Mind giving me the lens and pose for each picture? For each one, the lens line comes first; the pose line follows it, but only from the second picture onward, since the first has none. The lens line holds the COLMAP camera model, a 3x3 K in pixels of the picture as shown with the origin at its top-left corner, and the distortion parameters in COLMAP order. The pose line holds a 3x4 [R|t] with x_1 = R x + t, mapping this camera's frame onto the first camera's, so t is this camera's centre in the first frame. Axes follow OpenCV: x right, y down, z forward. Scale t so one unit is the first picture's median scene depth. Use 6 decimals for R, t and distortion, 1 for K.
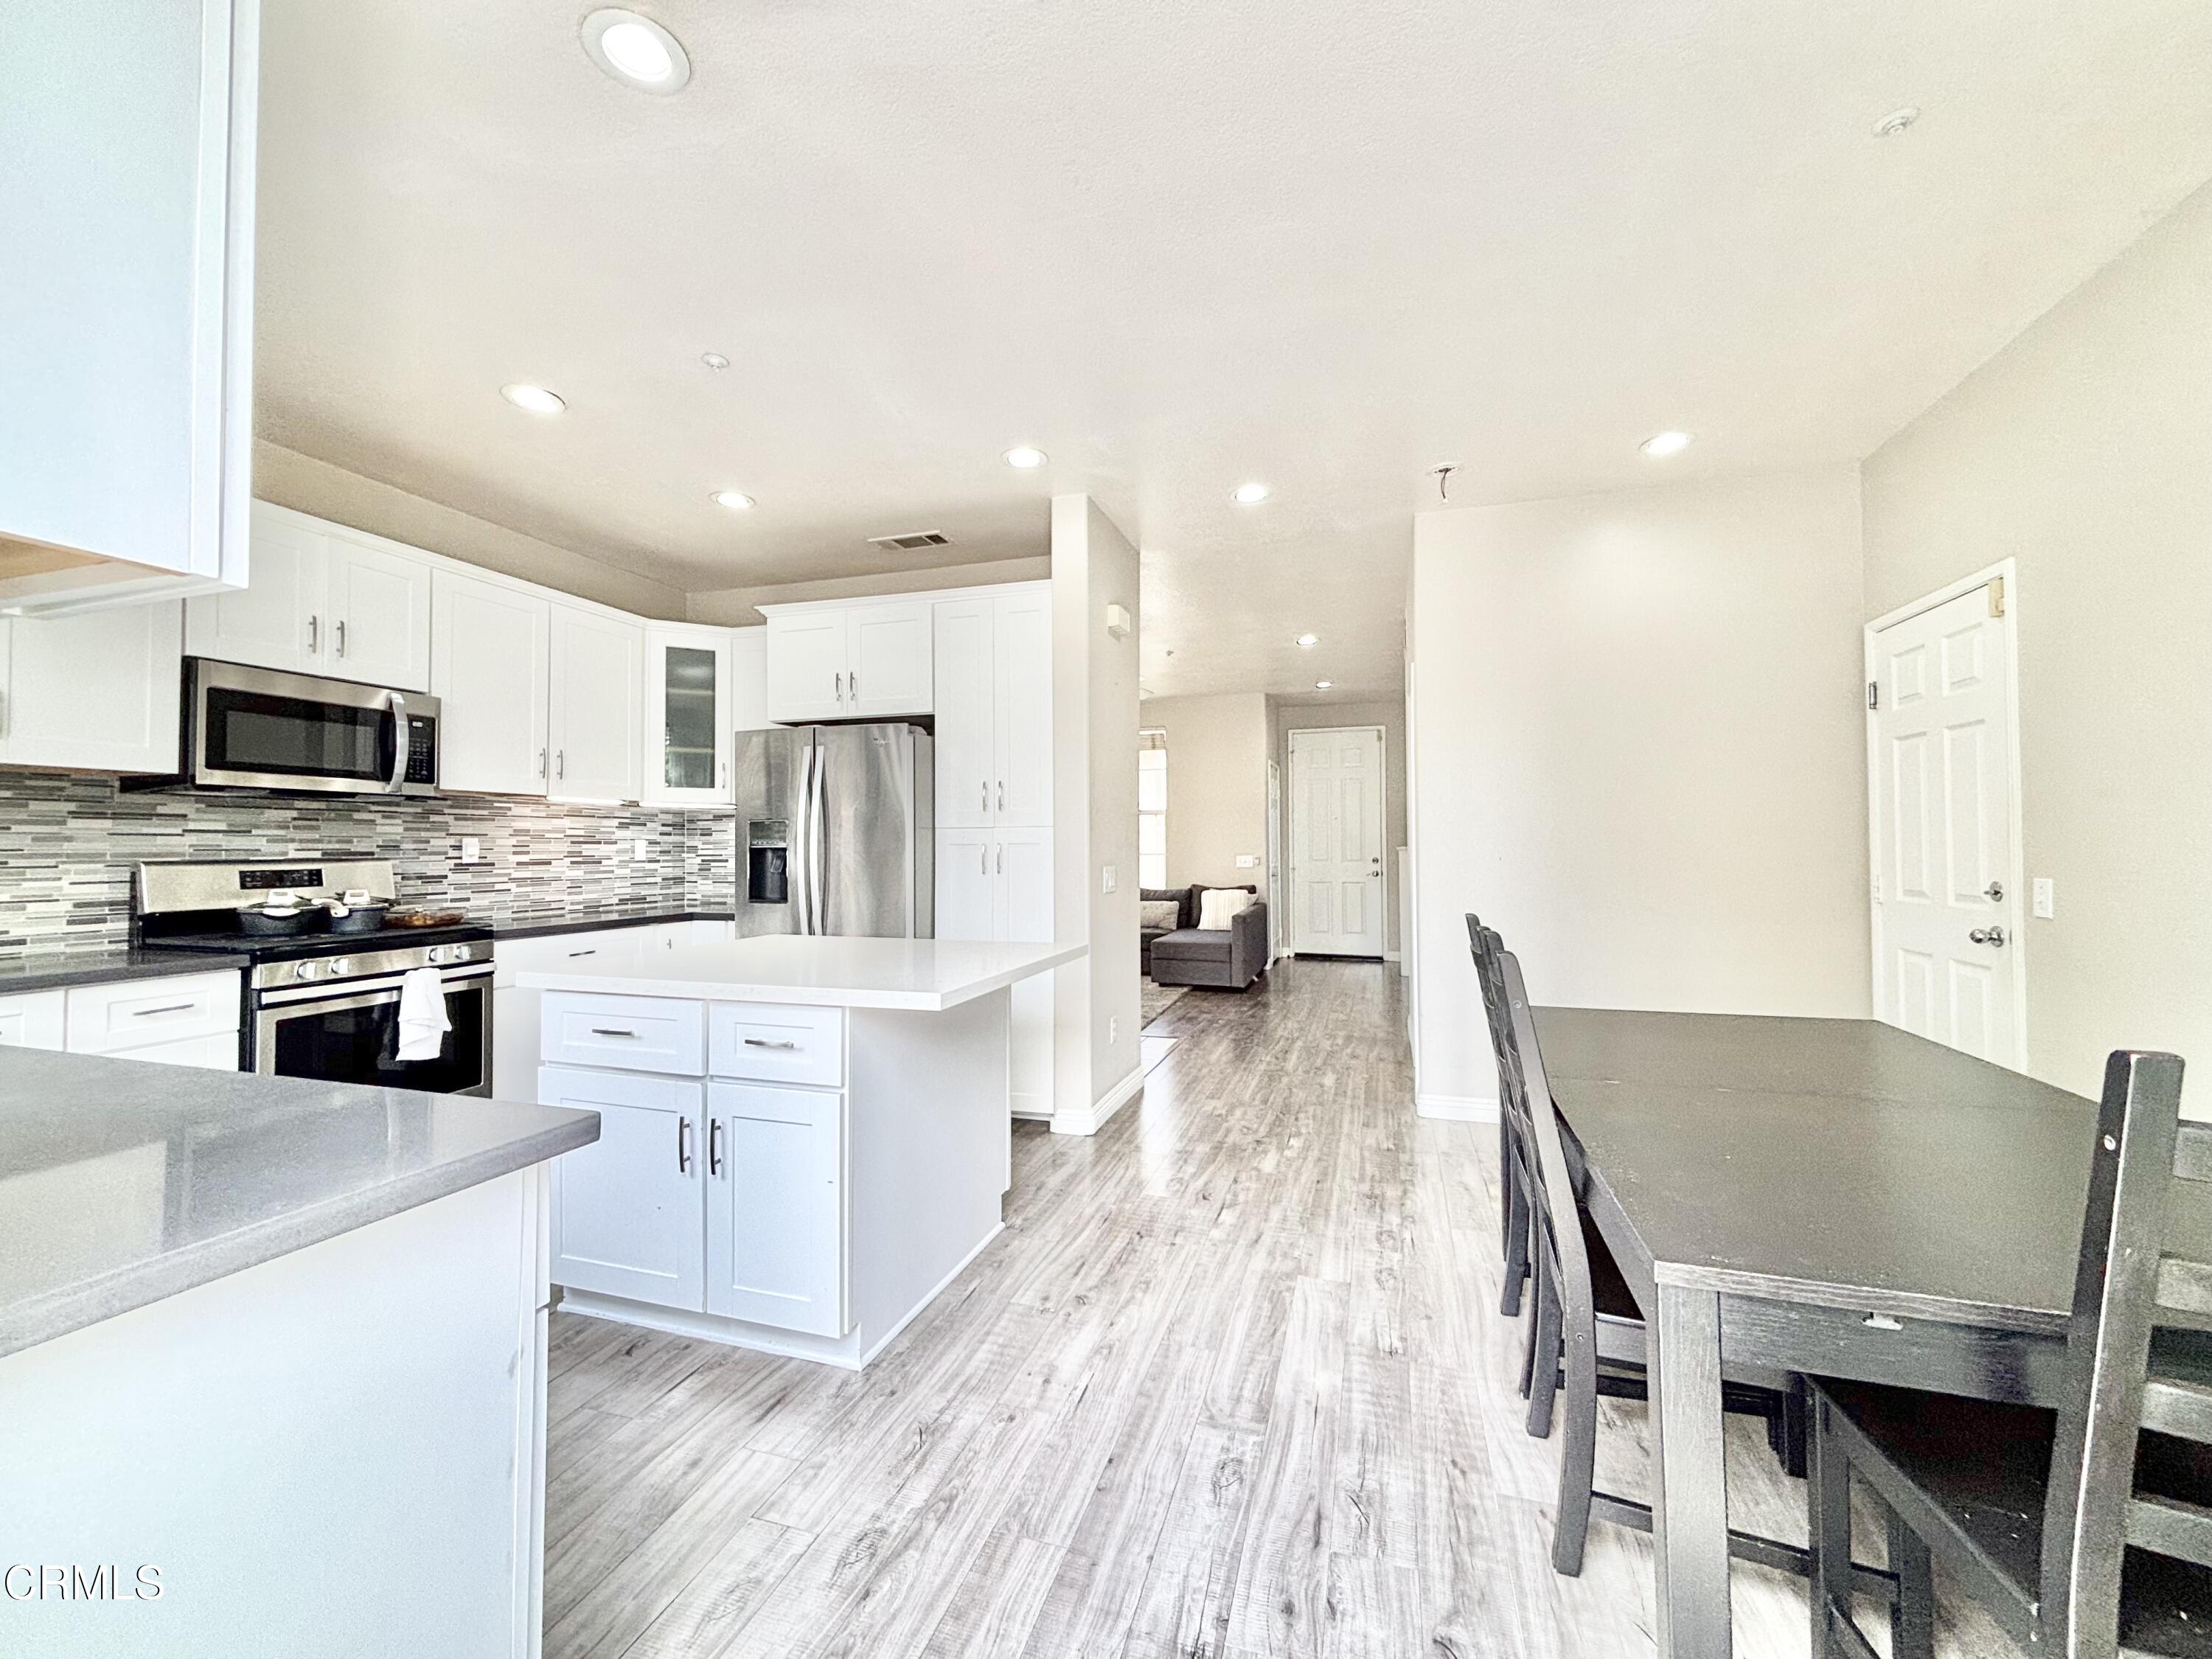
lens RADIAL K [[889.8, 0, 1111.4], [0, 889.8, 835.0], [0, 0, 1]] dist [0.001081, -0.000282]
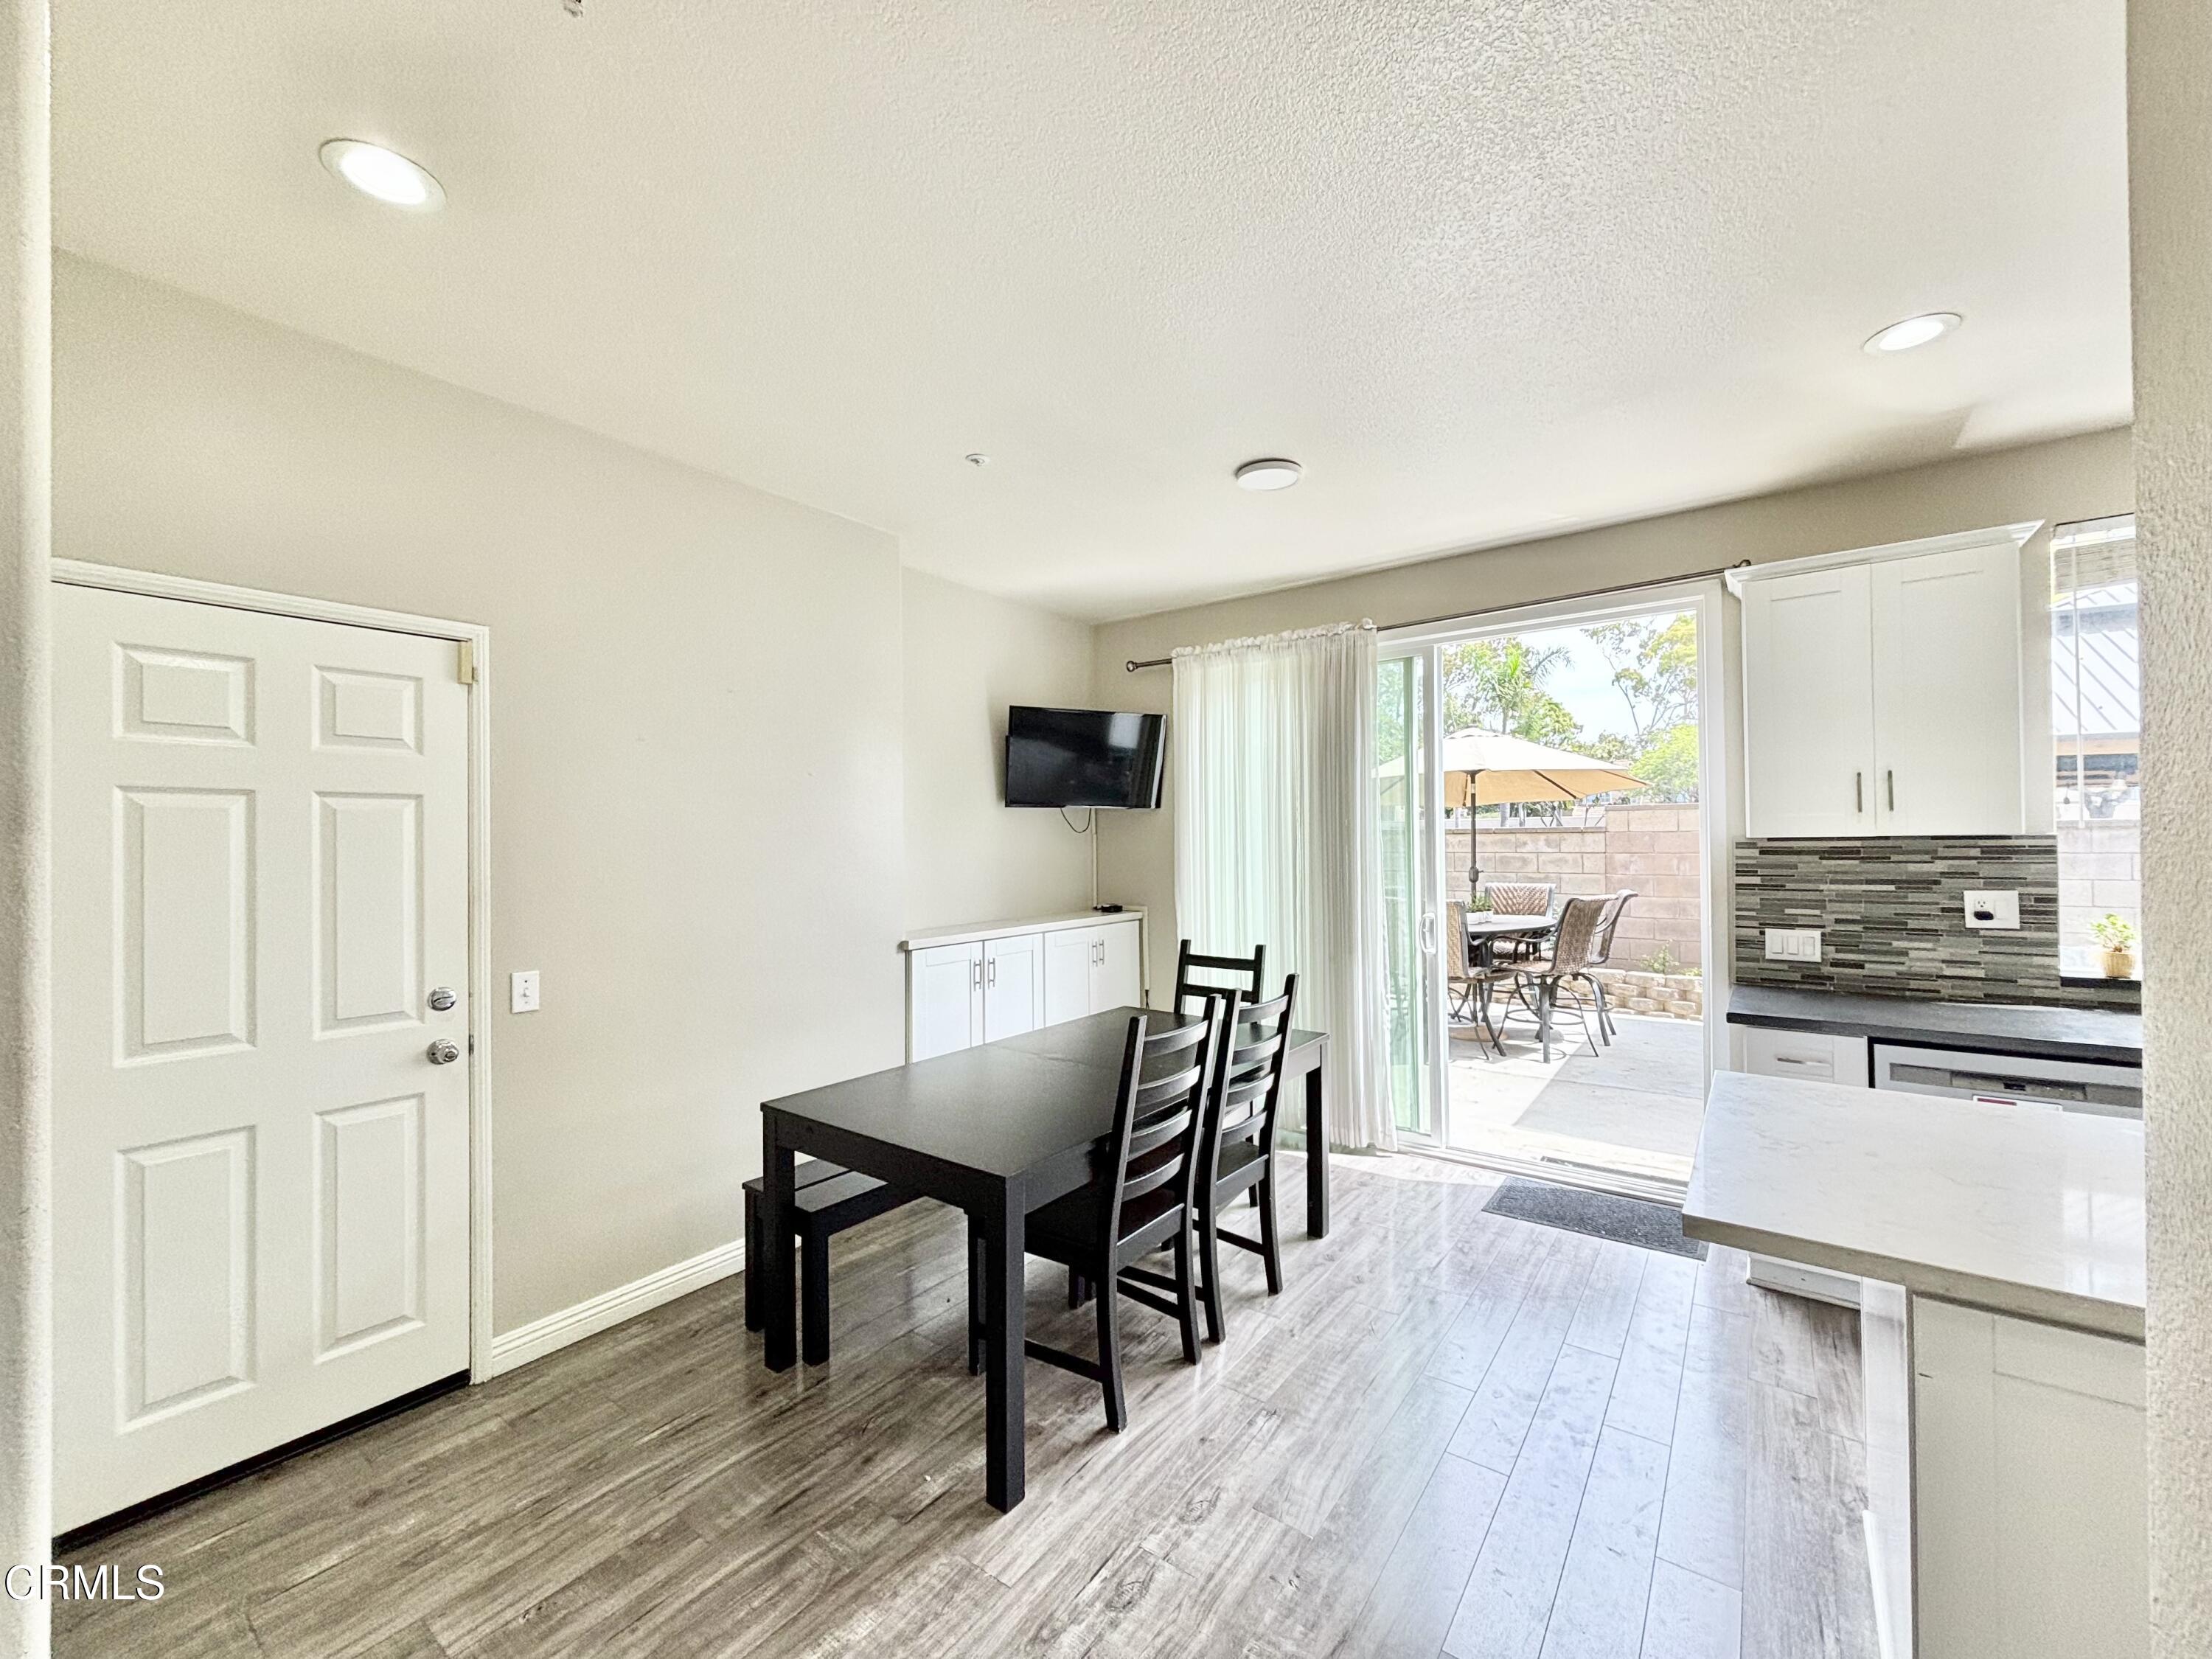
lens RADIAL K [[889.0, 0, 1107.4], [0, 889.0, 831.6], [0, 0, 1]] dist [0.004961, -0.000434]
pose [[-0.941481, 0.019646, 0.336493, 0.079339], [0.013074, 0.999677, -0.021785, -0.057117], [-0.336812, -0.016111, -0.941434, 1.280726]]
